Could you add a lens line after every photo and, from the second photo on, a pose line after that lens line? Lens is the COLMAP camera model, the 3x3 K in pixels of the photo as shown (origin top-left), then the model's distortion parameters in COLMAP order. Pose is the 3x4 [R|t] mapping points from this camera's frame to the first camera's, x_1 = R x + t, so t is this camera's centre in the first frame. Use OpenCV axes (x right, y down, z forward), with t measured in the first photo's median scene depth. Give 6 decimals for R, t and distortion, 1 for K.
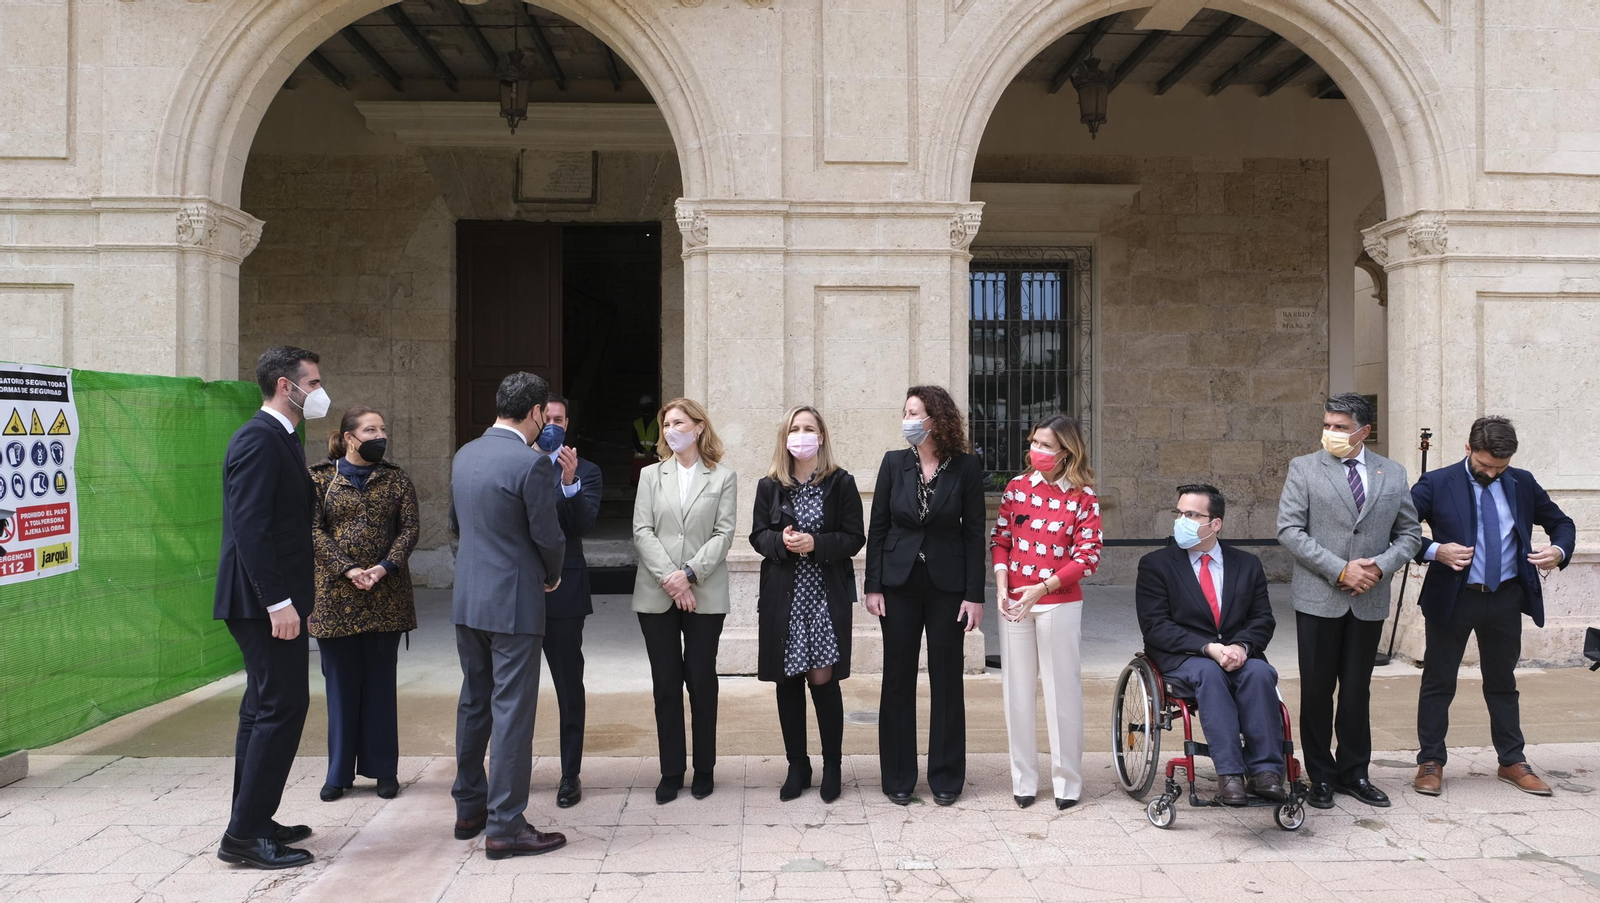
lens RADIAL K [[1171.1, 0, 800.0], [0, 1171.1, 451.5], [0, 0, 1]] dist [-0.048120, 0.031388]
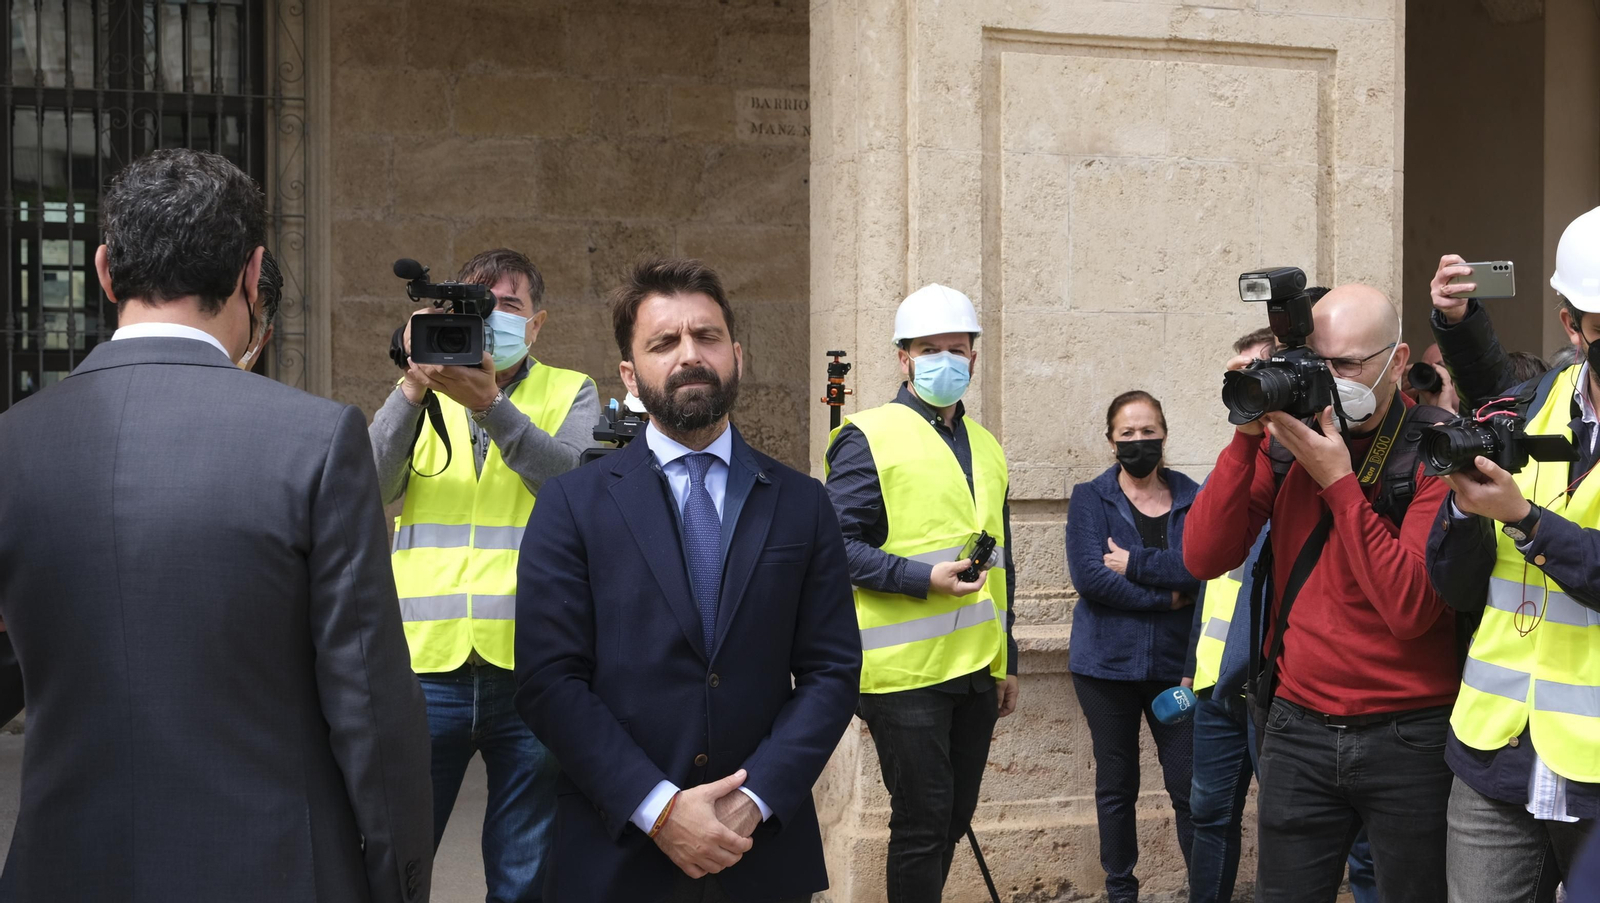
lens RADIAL K [[2275.9, 0, 833.2], [0, 2275.9, 451.7], [0, 0, 1]] dist [0.006761, 0.077851]
pose [[0.957851, -0.002595, 0.287254, 0.294846], [-0.002984, 0.999815, 0.018983, 0.000220], [-0.287250, -0.019040, 0.957666, 0.220158]]
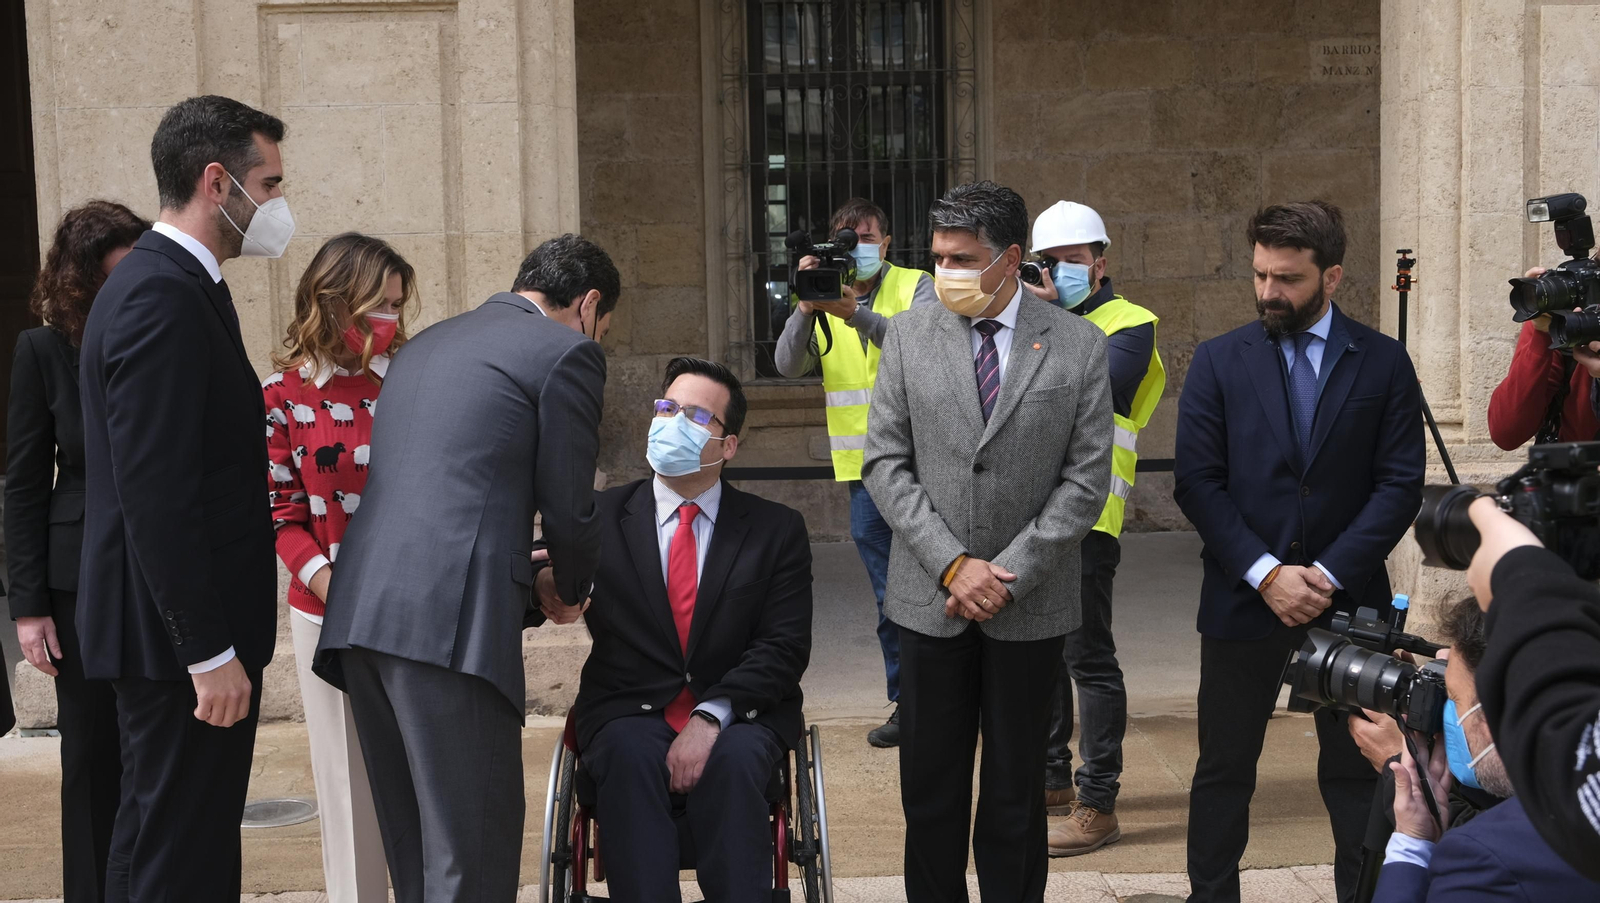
lens RADIAL K [[1866.6, 0, 814.4], [0, 1866.6, 457.7], [0, 0, 1]] dist [0.006560, 0.003719]
pose [[0.999804, -0.019733, -0.001537, 0.256899], [0.019793, 0.996602, 0.079959, 0.001299], [-0.000046, -0.079973, 0.996797, 0.130403]]
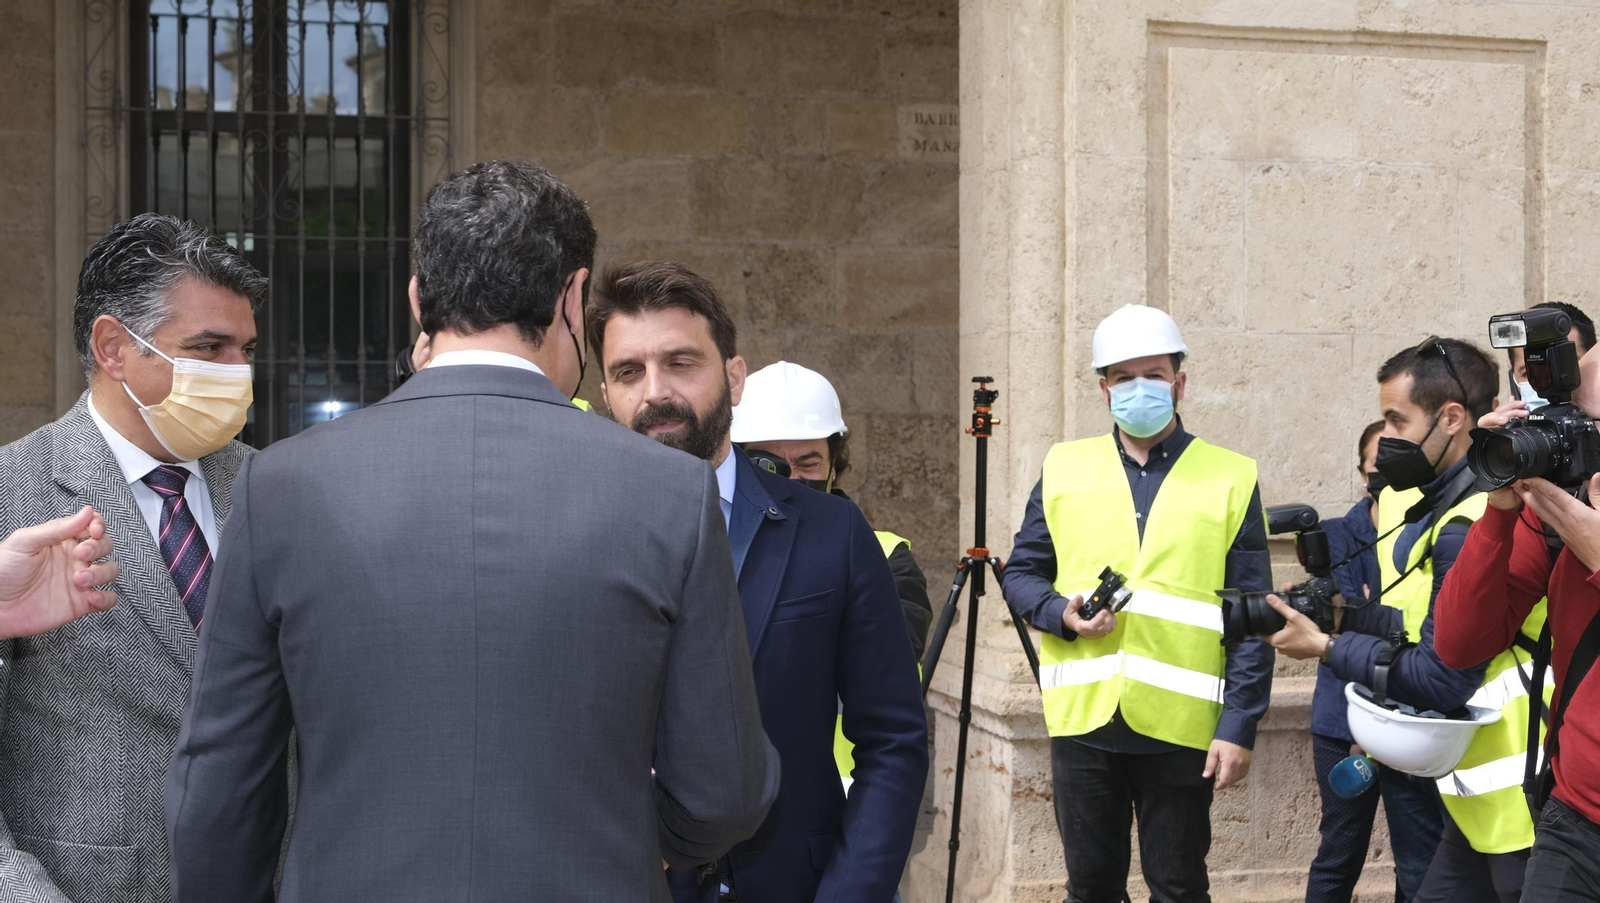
lens RADIAL K [[2275.9, 0, 833.2], [0, 2275.9, 451.7], [0, 0, 1]] dist [0.006761, 0.077851]
pose [[0.978800, 0.001291, 0.204817, 0.329302], [-0.002428, 0.999983, 0.005303, 0.000180], [-0.204806, -0.005688, 0.978786, 0.283765]]
